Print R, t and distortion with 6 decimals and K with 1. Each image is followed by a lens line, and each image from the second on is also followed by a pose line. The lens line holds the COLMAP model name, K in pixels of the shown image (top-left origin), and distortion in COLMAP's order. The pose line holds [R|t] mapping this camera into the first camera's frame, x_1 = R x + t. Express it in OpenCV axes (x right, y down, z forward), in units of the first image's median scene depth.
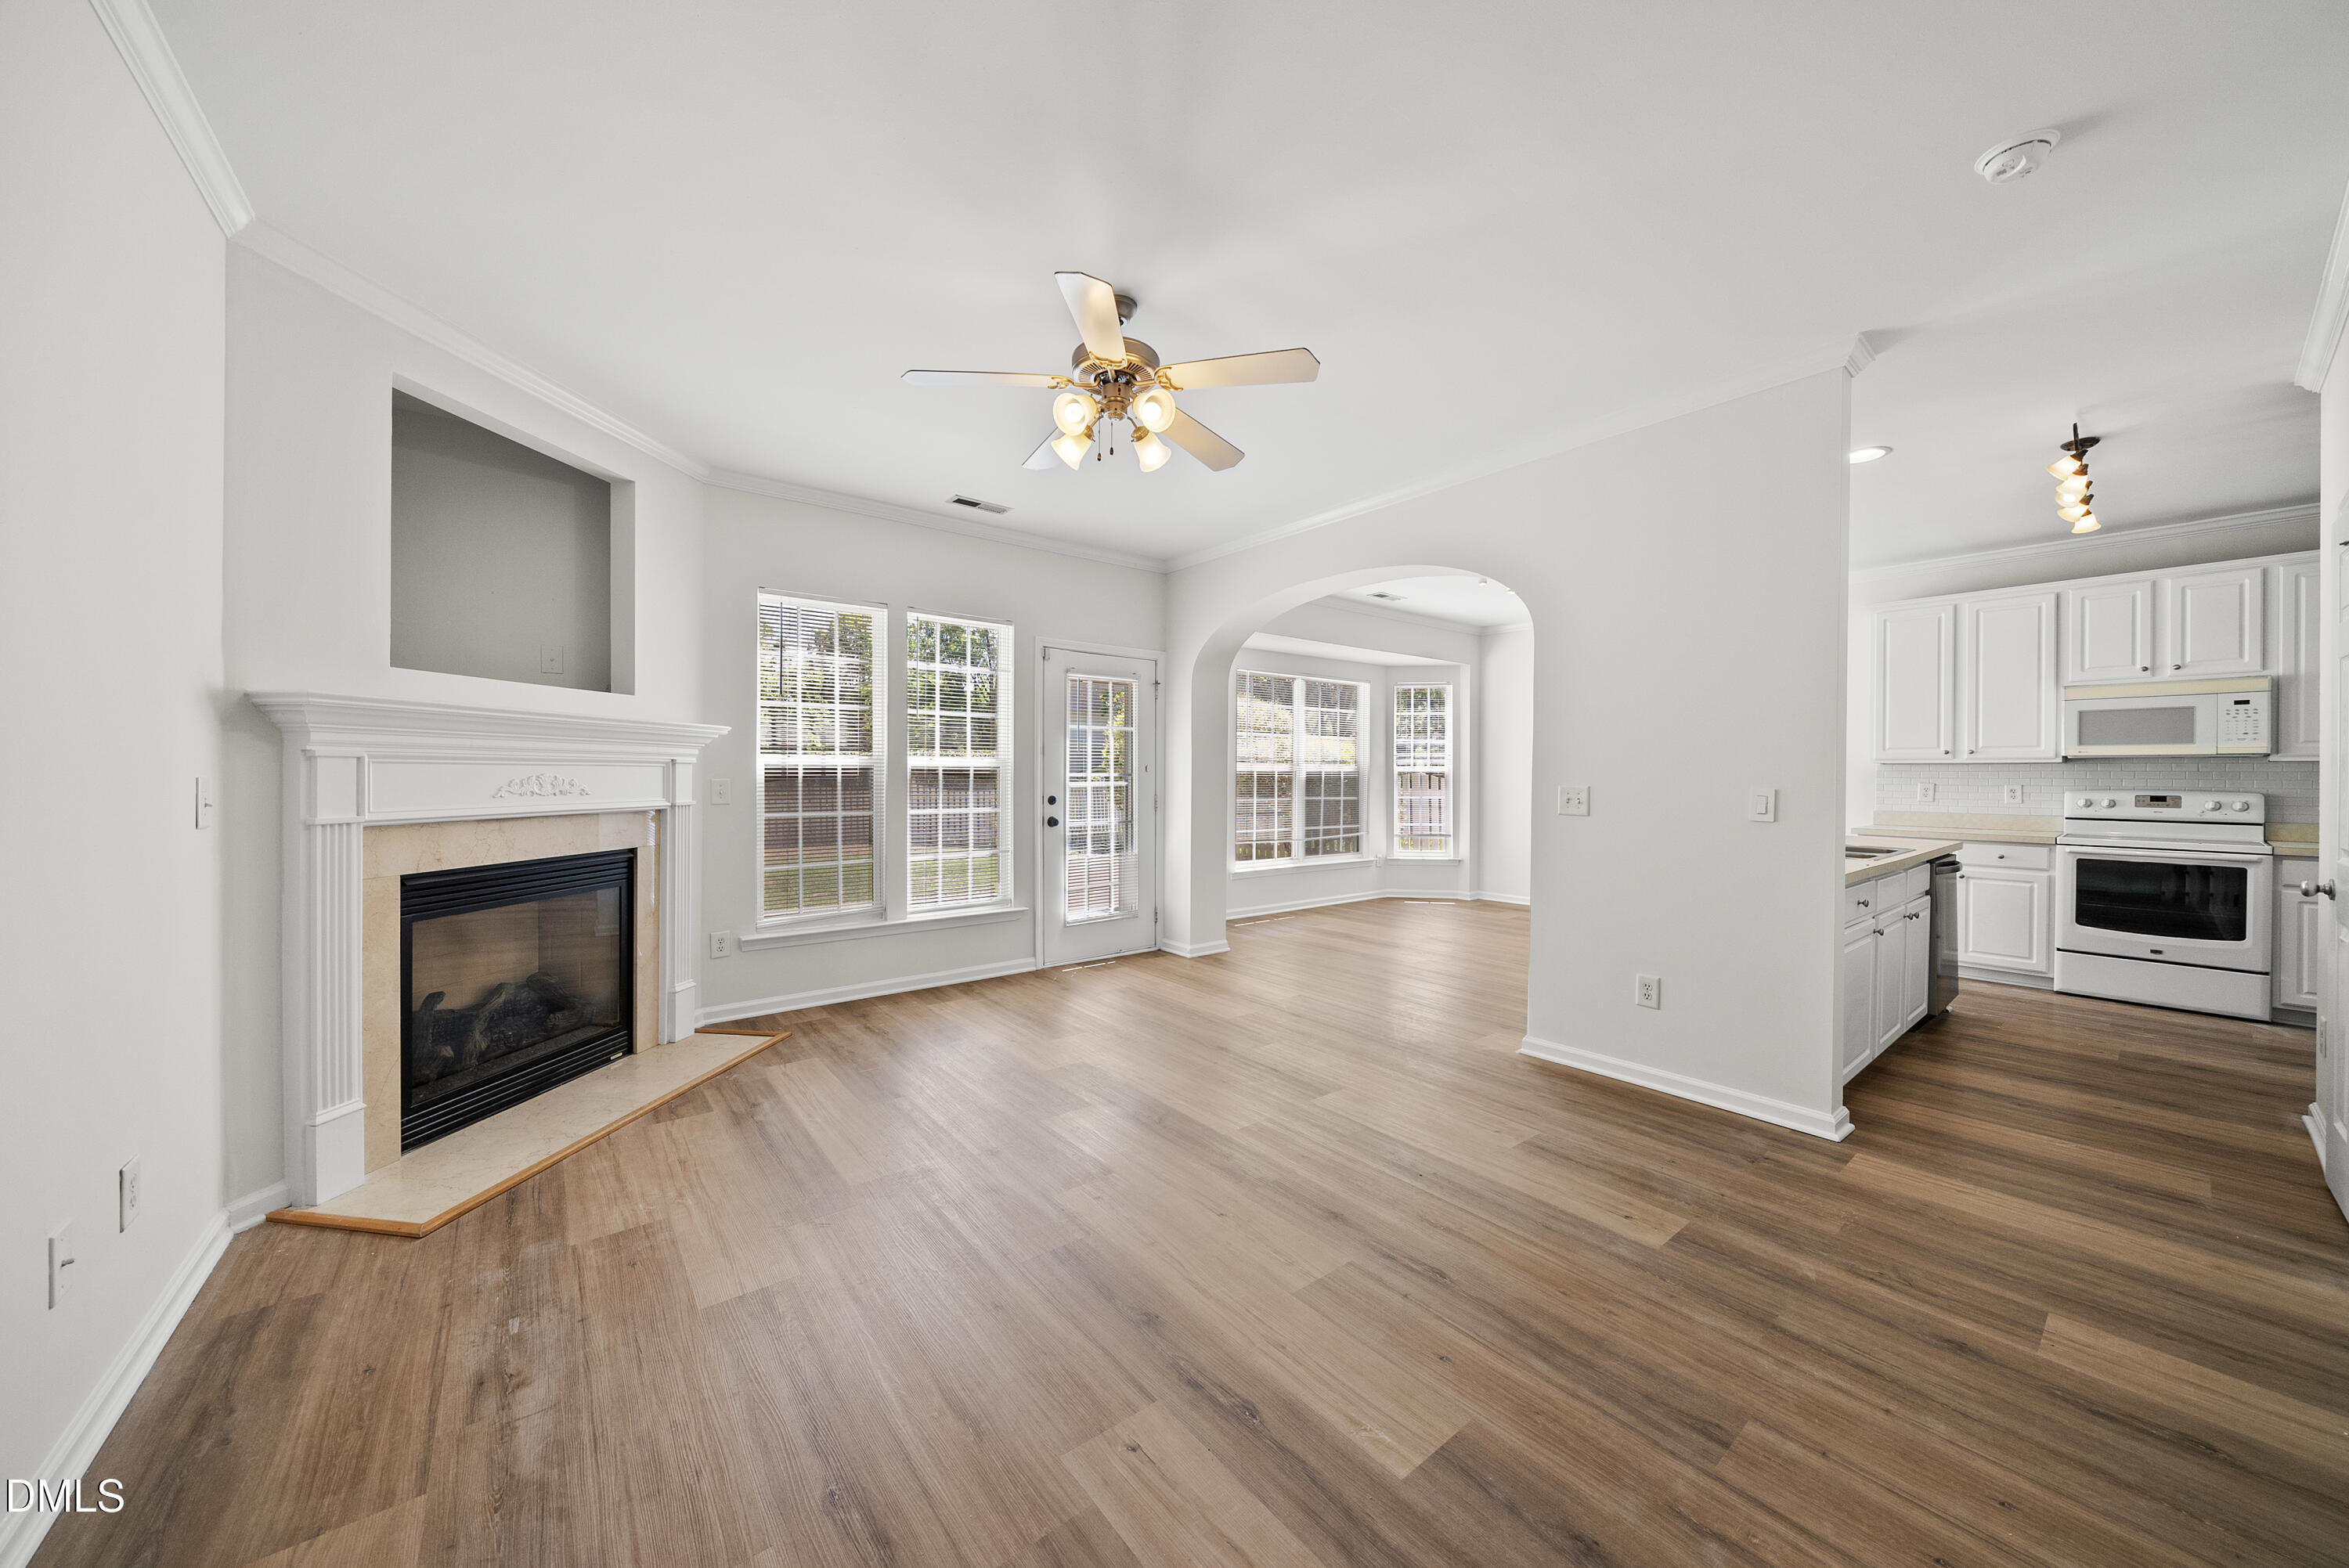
lens RADIAL K [[811.4, 0, 1159.8], [0, 811.4, 770.0], [0, 0, 1]] dist [-0.014231, -0.000028]
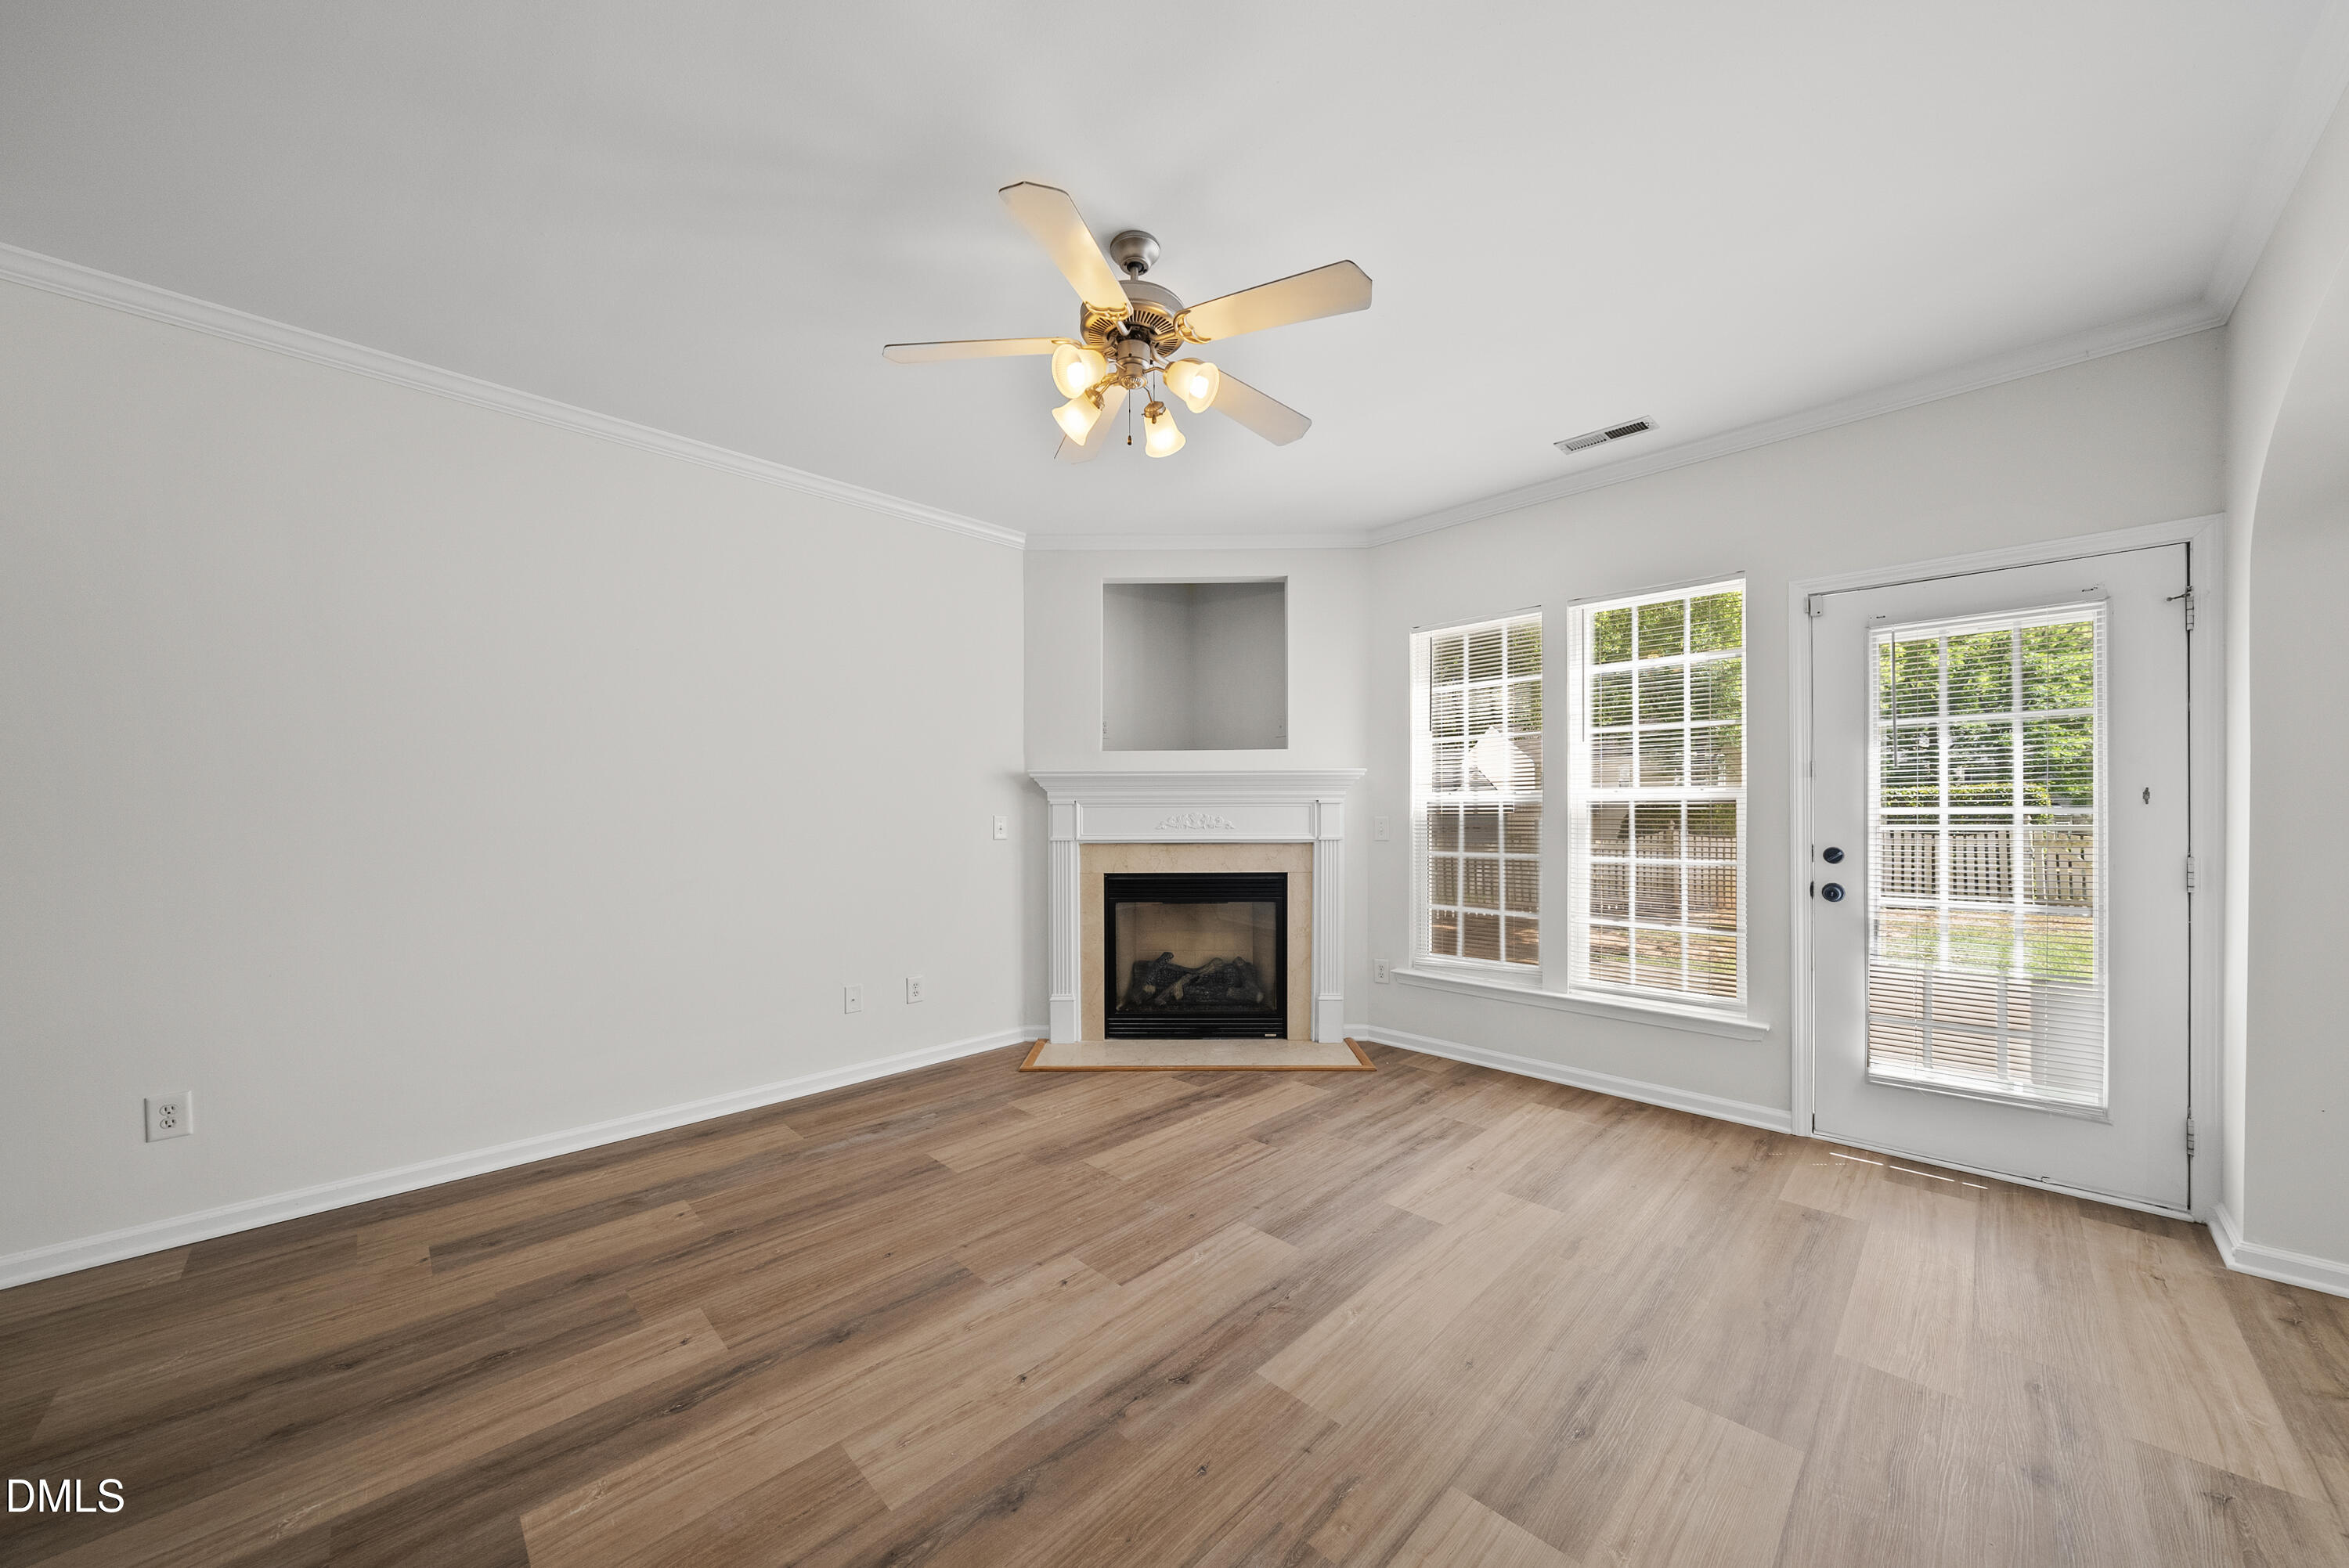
lens RADIAL K [[803.3, 0, 1164.4], [0, 803.3, 792.7], [0, 0, 1]] dist [-0.008201, -0.000099]
pose [[0.119460, -0.027158, -0.992467, 0.548659], [0.010107, 0.999607, -0.026137, 0.004065], [0.992788, -0.006908, 0.119688, 0.656751]]
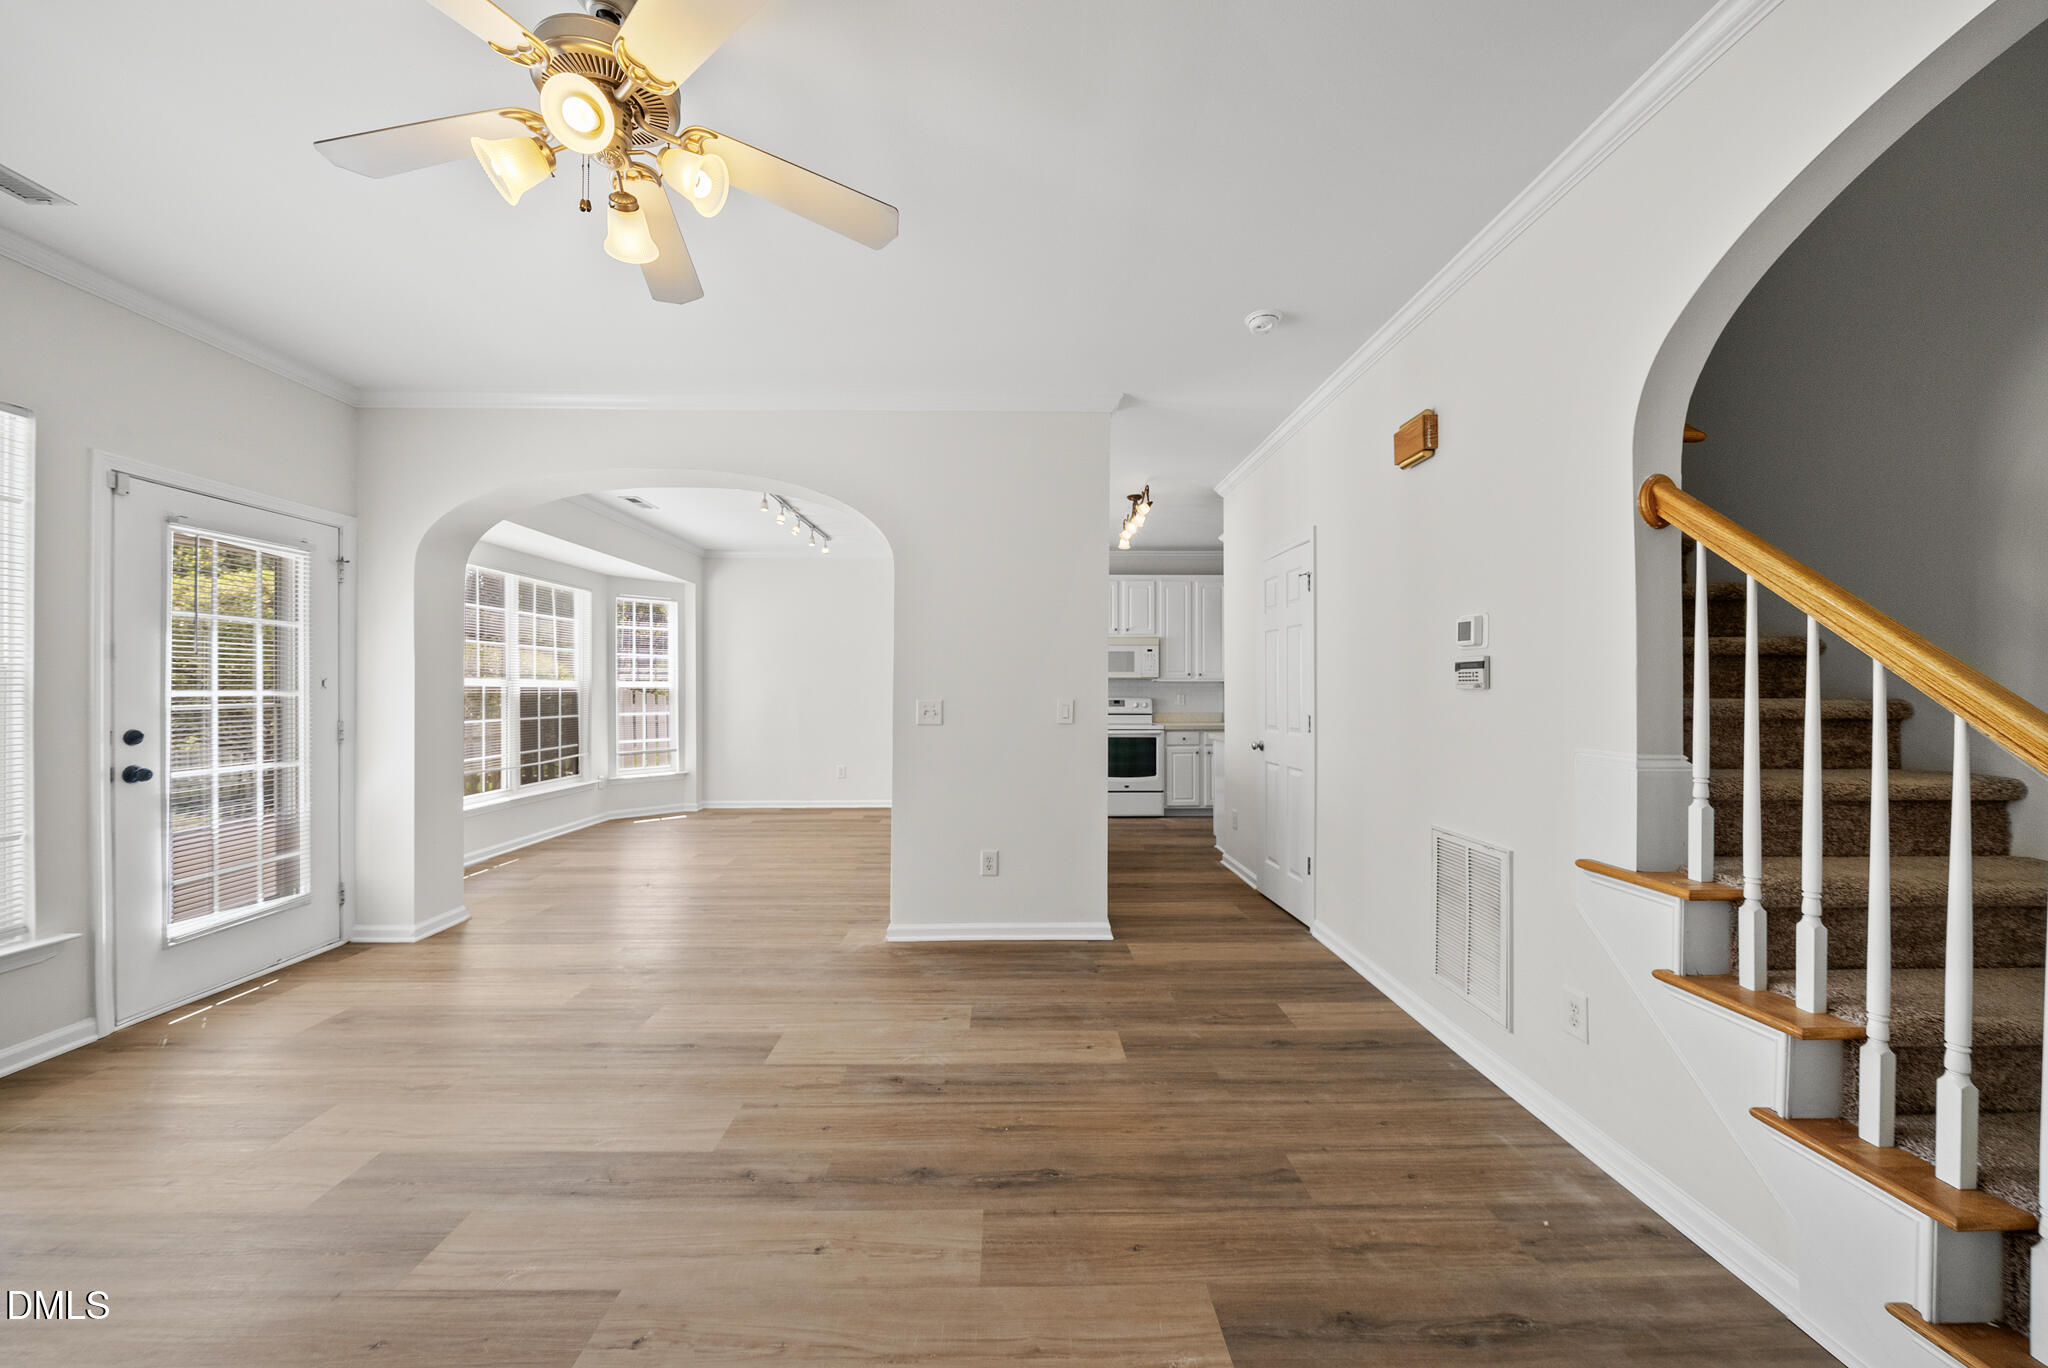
lens RADIAL K [[713.7, 0, 1024.0], [0, 713.7, 684.0], [0, 0, 1]] dist [-0.009371, 0.000003]
pose [[0.596423, 0.002276, 0.802667, -0.225929], [-0.001086, 0.999997, -0.002029, -0.000970], [-0.802669, 0.000339, 0.596424, 0.266764]]
